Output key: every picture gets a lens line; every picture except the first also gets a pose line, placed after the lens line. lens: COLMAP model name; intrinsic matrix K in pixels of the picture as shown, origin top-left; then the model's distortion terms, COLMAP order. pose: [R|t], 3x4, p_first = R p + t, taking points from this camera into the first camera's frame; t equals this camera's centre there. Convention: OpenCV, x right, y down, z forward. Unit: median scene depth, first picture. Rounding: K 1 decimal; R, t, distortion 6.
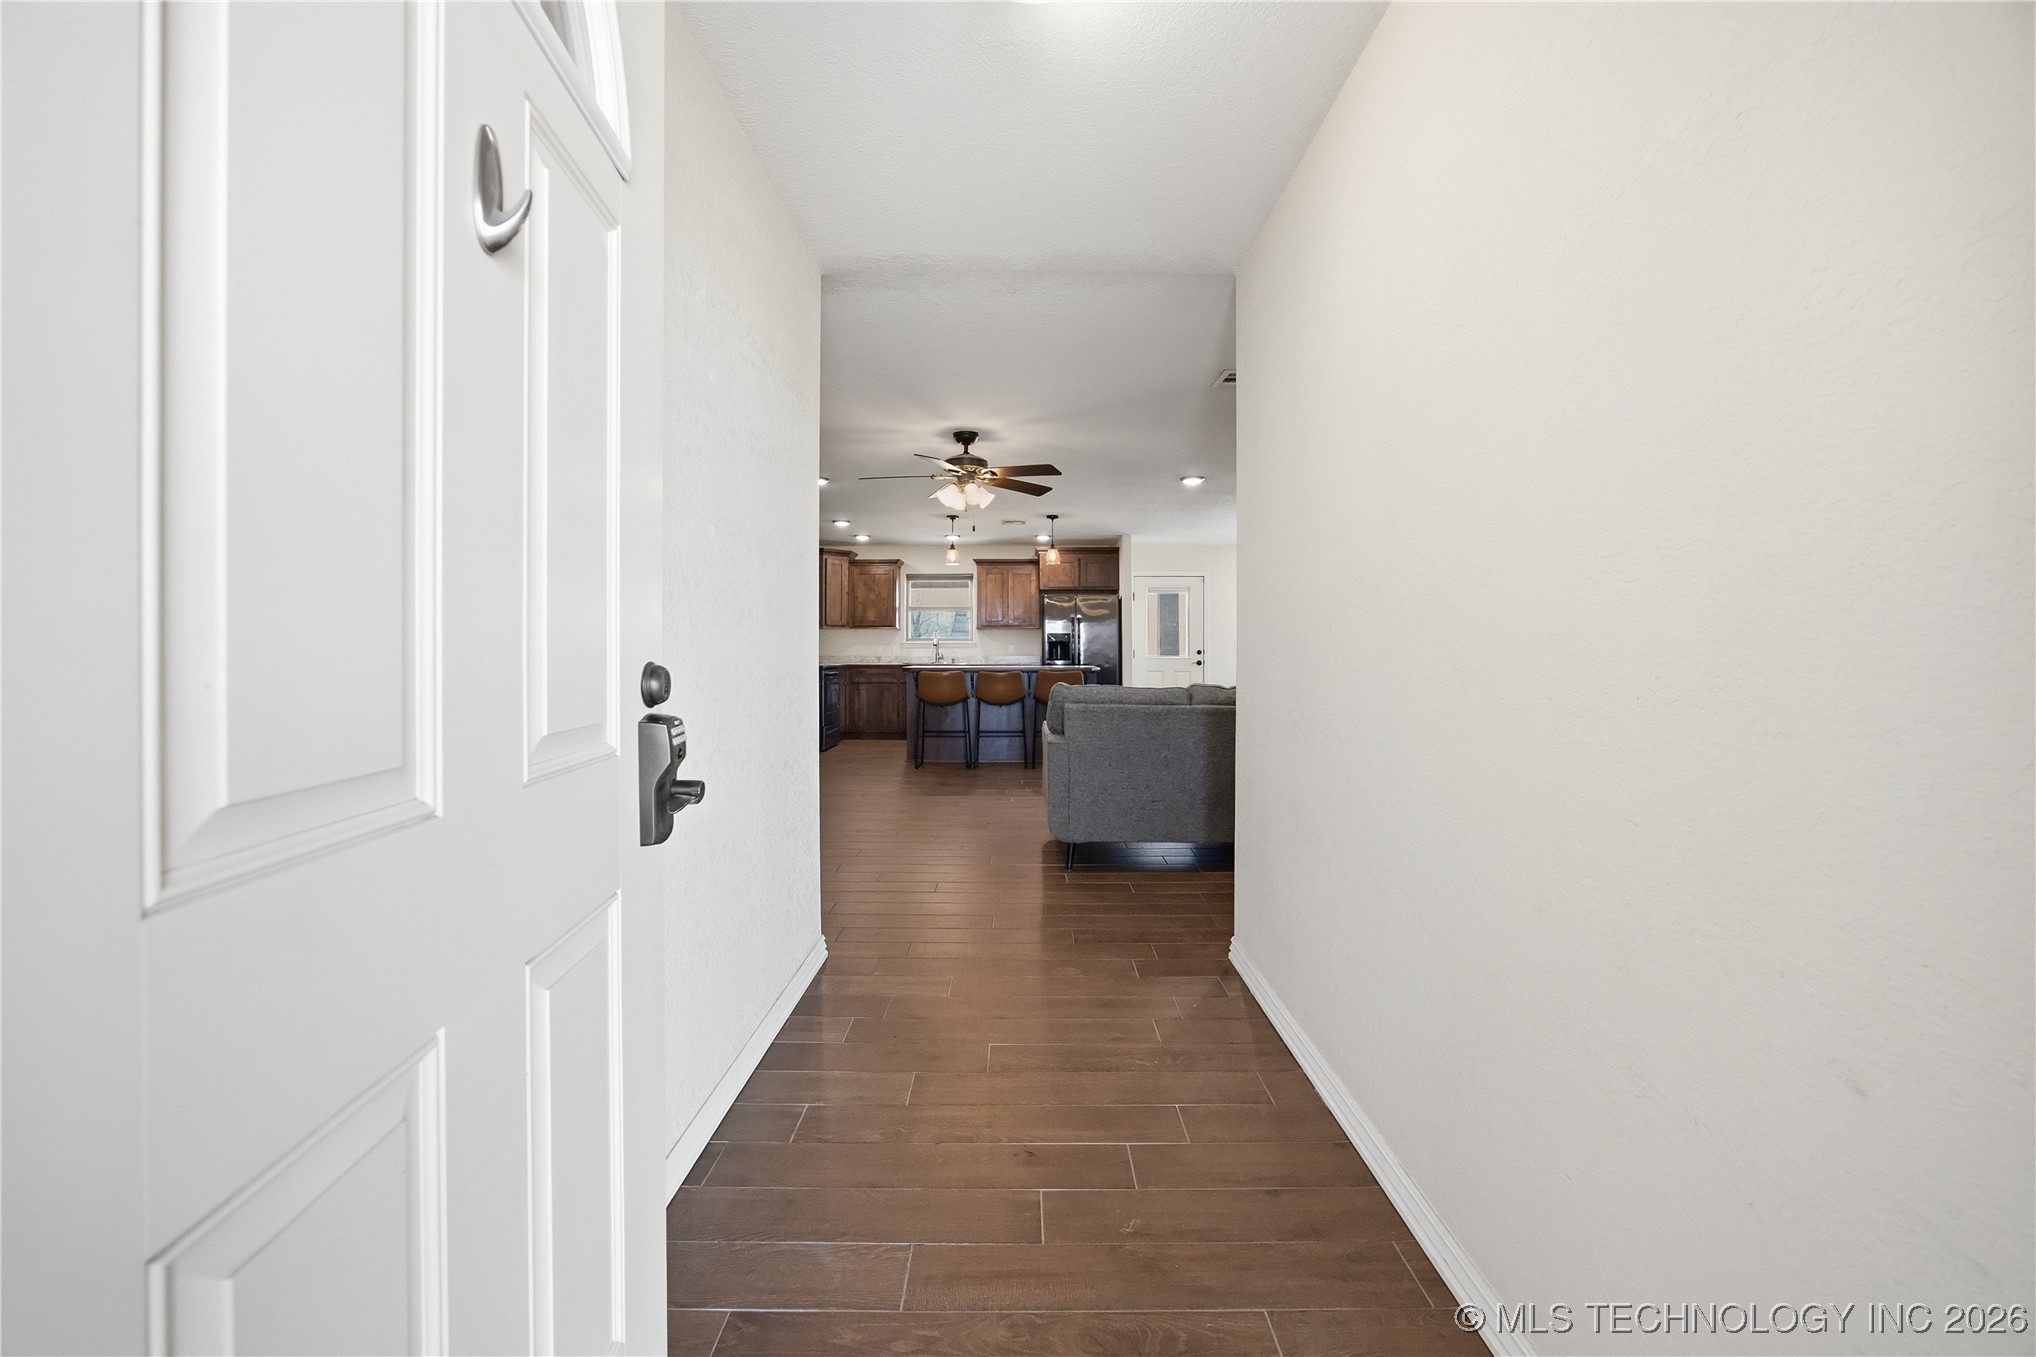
lens RADIAL K [[801.0, 0, 1022.0], [0, 801.0, 654.4], [0, 0, 1]] dist [-0.033228, 0.016248]
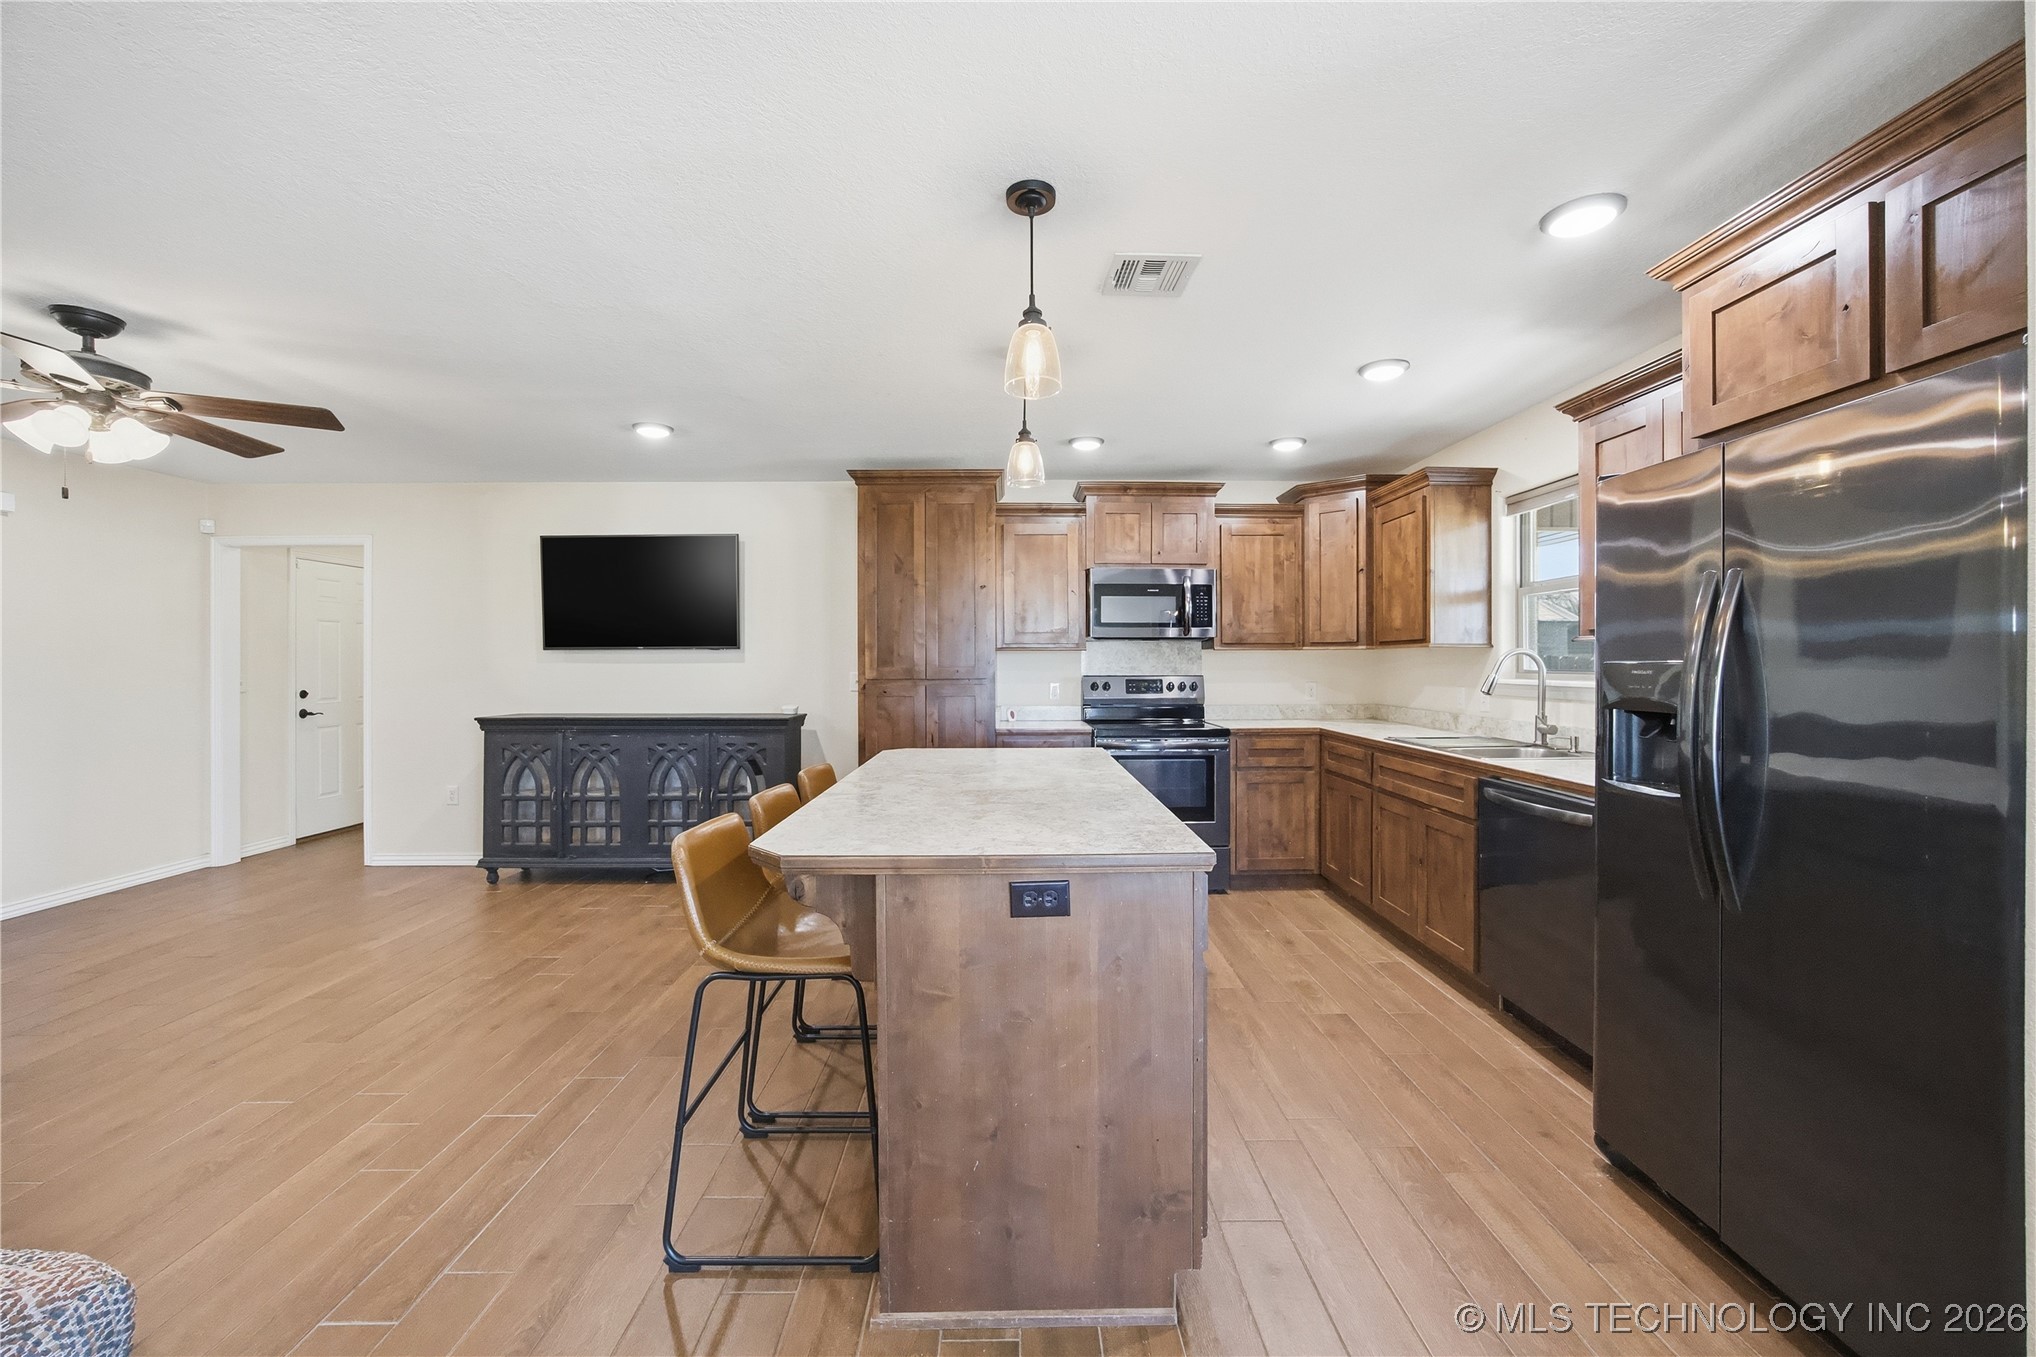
lens RADIAL K [[791.3, 0, 1021.4], [0, 791.3, 665.0], [0, 0, 1]] dist [-0.029798, 0.010410]
pose [[0.016047, 0.003633, -0.999865, 0.229192], [-0.001364, 0.999993, 0.003611, -0.024878], [0.999870, 0.001306, 0.016052, 0.818776]]
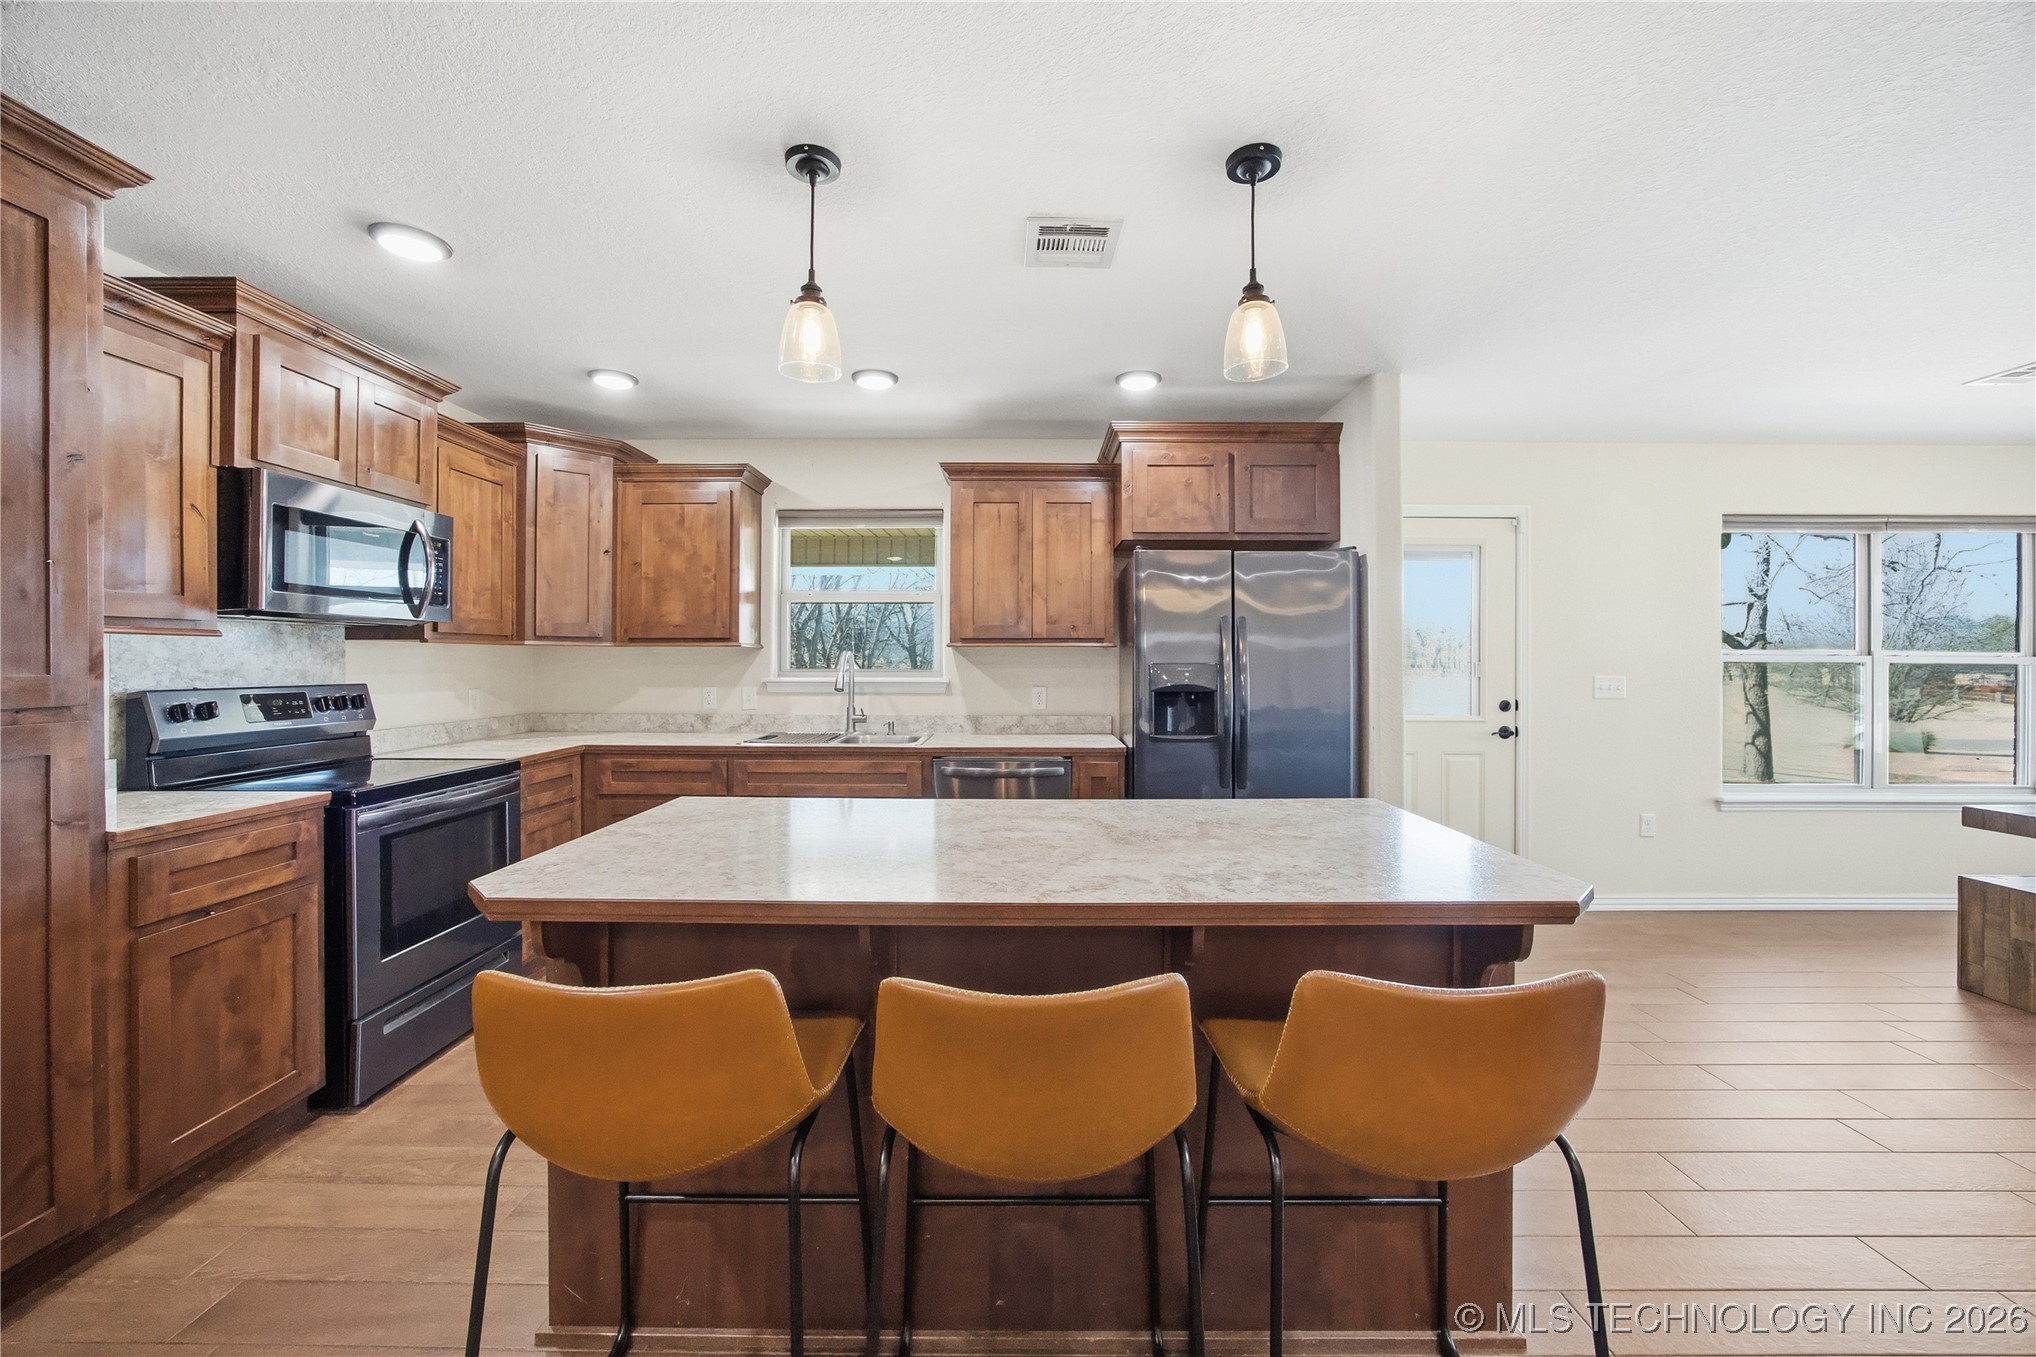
lens RADIAL K [[791.3, 0, 1021.4], [0, 791.3, 665.0], [0, 0, 1]] dist [-0.029798, 0.010410]
pose [[0.999980, 0.002478, -0.005750, -0.020448], [-0.002468, 0.999996, 0.001645, -0.024678], [0.005754, -0.001631, 0.999982, 0.642405]]
